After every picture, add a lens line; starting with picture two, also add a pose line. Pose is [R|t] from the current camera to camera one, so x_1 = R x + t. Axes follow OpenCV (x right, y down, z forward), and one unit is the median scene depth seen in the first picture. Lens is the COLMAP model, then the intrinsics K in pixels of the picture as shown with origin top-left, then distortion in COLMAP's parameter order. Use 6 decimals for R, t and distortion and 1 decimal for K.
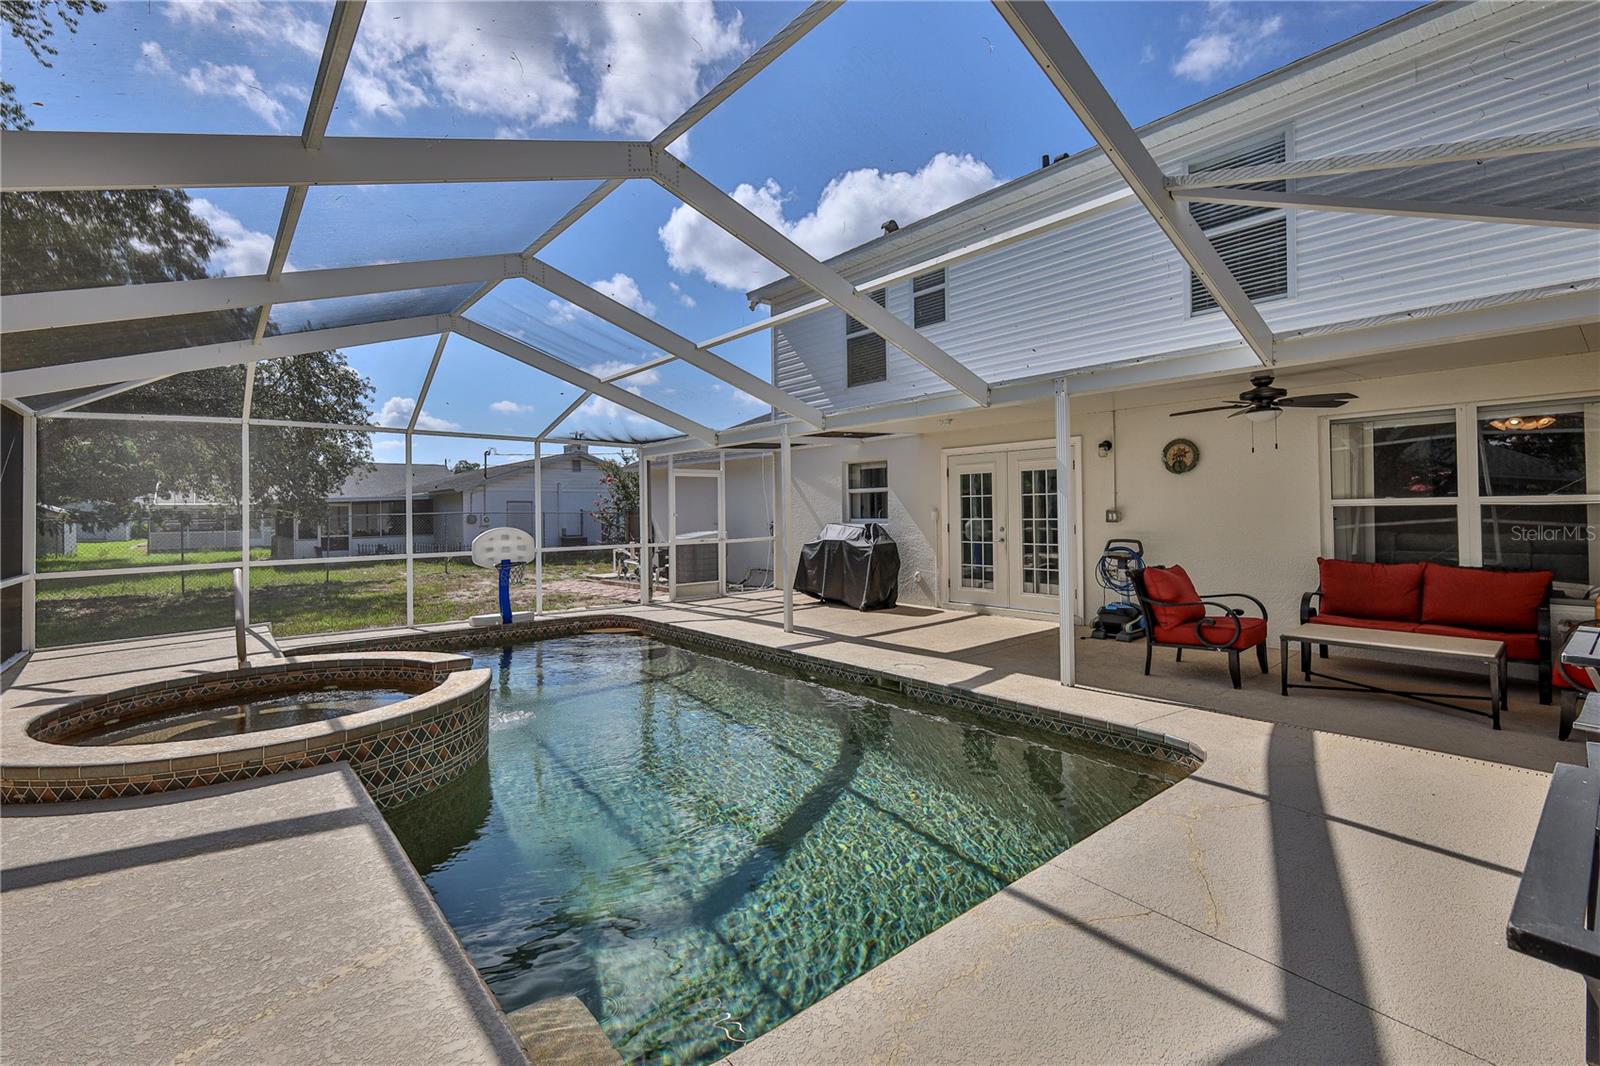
lens RADIAL K [[702.3, 0, 783.4], [0, 702.3, 508.3], [0, 0, 1]] dist [0.001878, 0.000284]
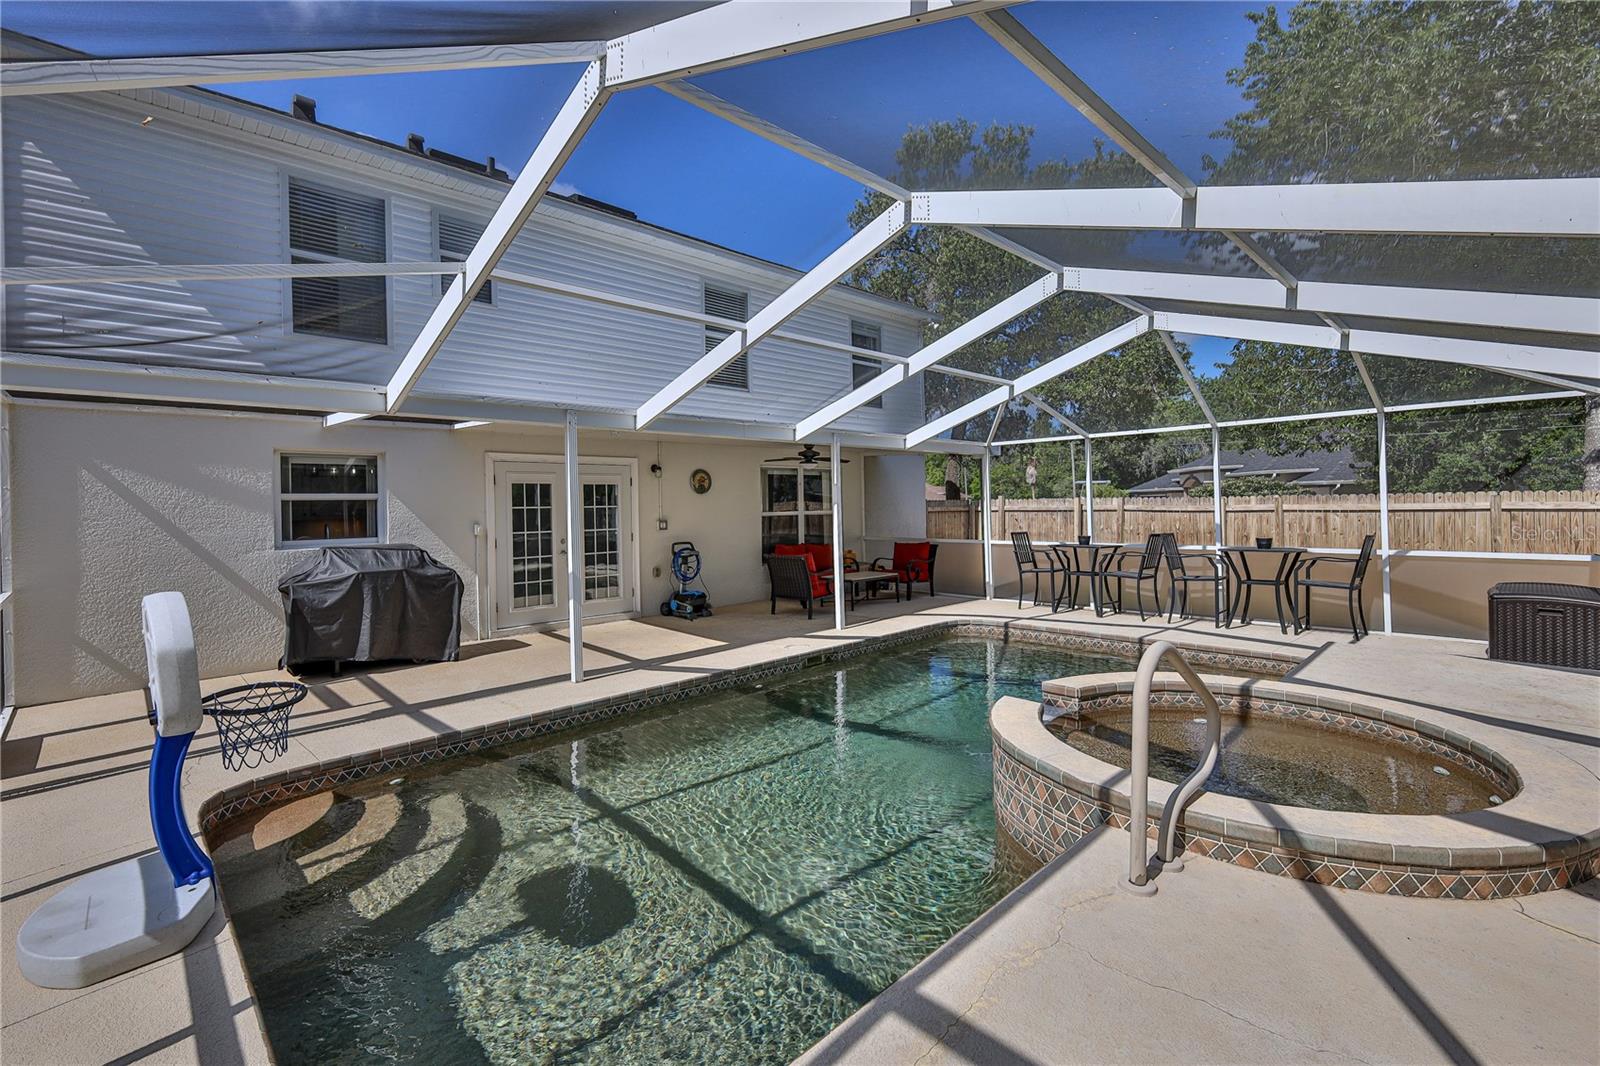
lens RADIAL K [[702.3, 0, 783.4], [0, 702.3, 508.3], [0, 0, 1]] dist [0.001878, 0.000284]
pose [[-0.069475, 0.009694, 0.997537, -1.031829], [0.013105, 0.999875, -0.008804, -0.005960], [-0.997498, 0.012461, -0.069594, 1.104263]]
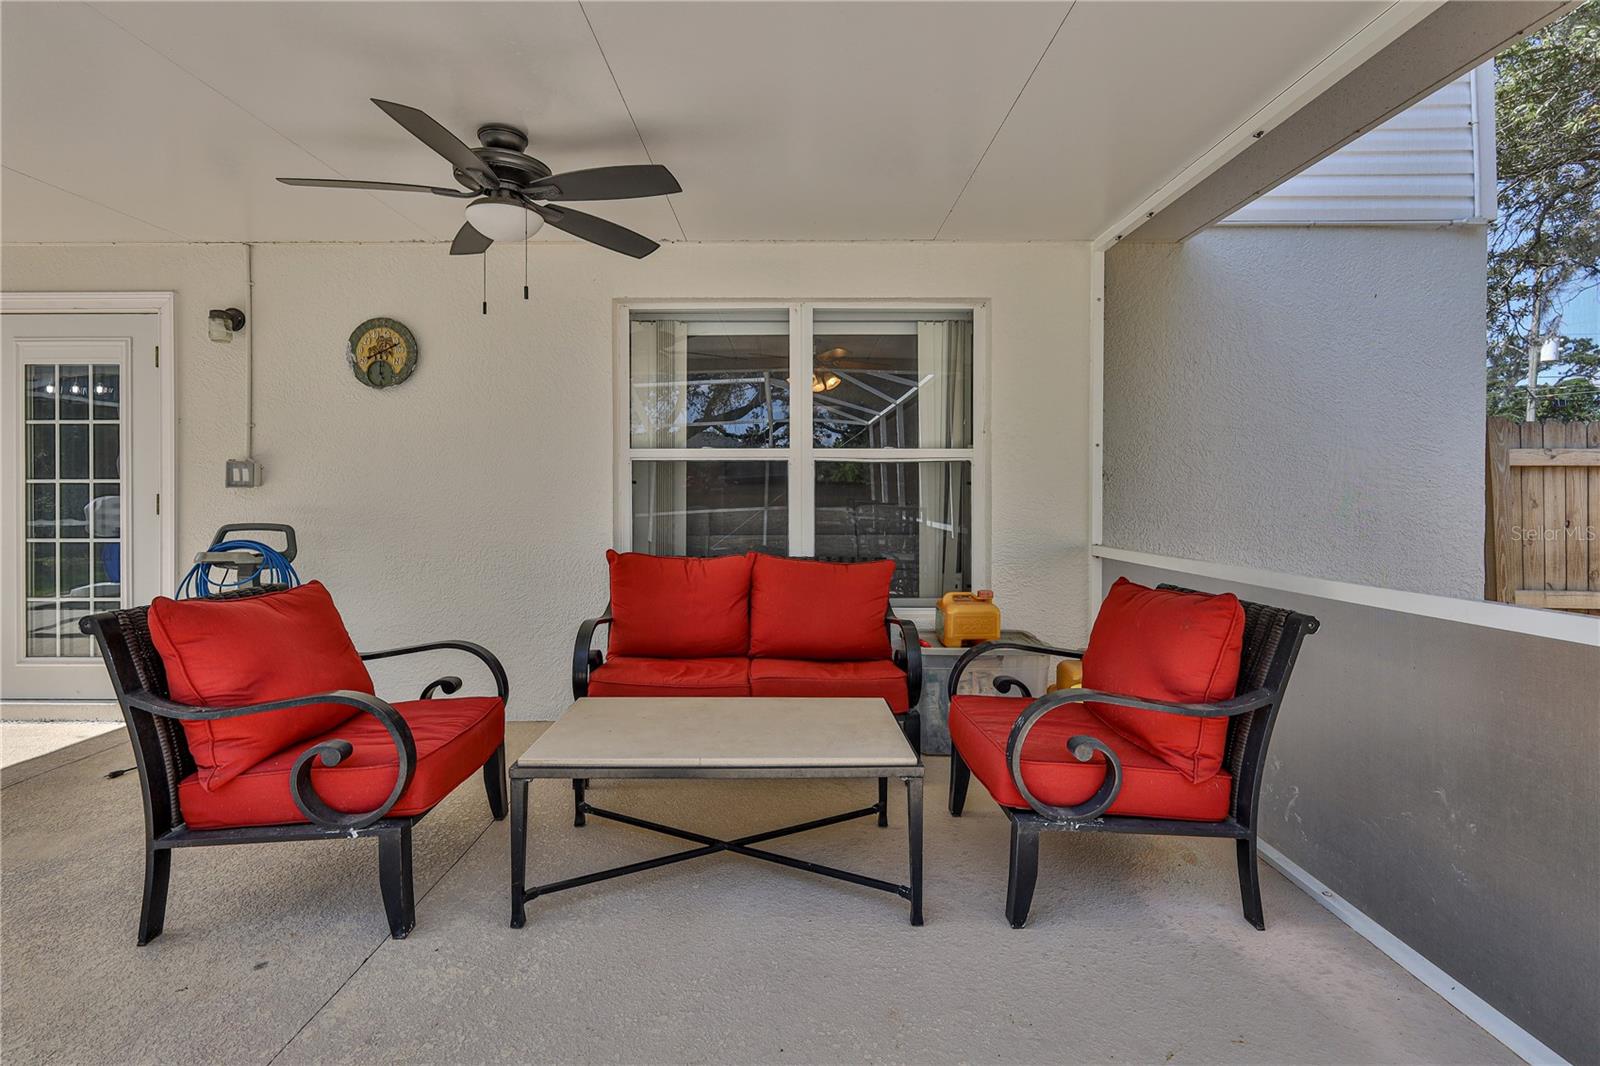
lens RADIAL K [[702.3, 0, 783.4], [0, 702.3, 508.3], [0, 0, 1]] dist [0.001878, 0.000284]
pose [[0.636533, 0.015346, 0.771097, 0.432469], [-0.014947, 0.999860, -0.007559, 0.040108], [-0.771104, -0.006714, 0.636673, 0.556297]]
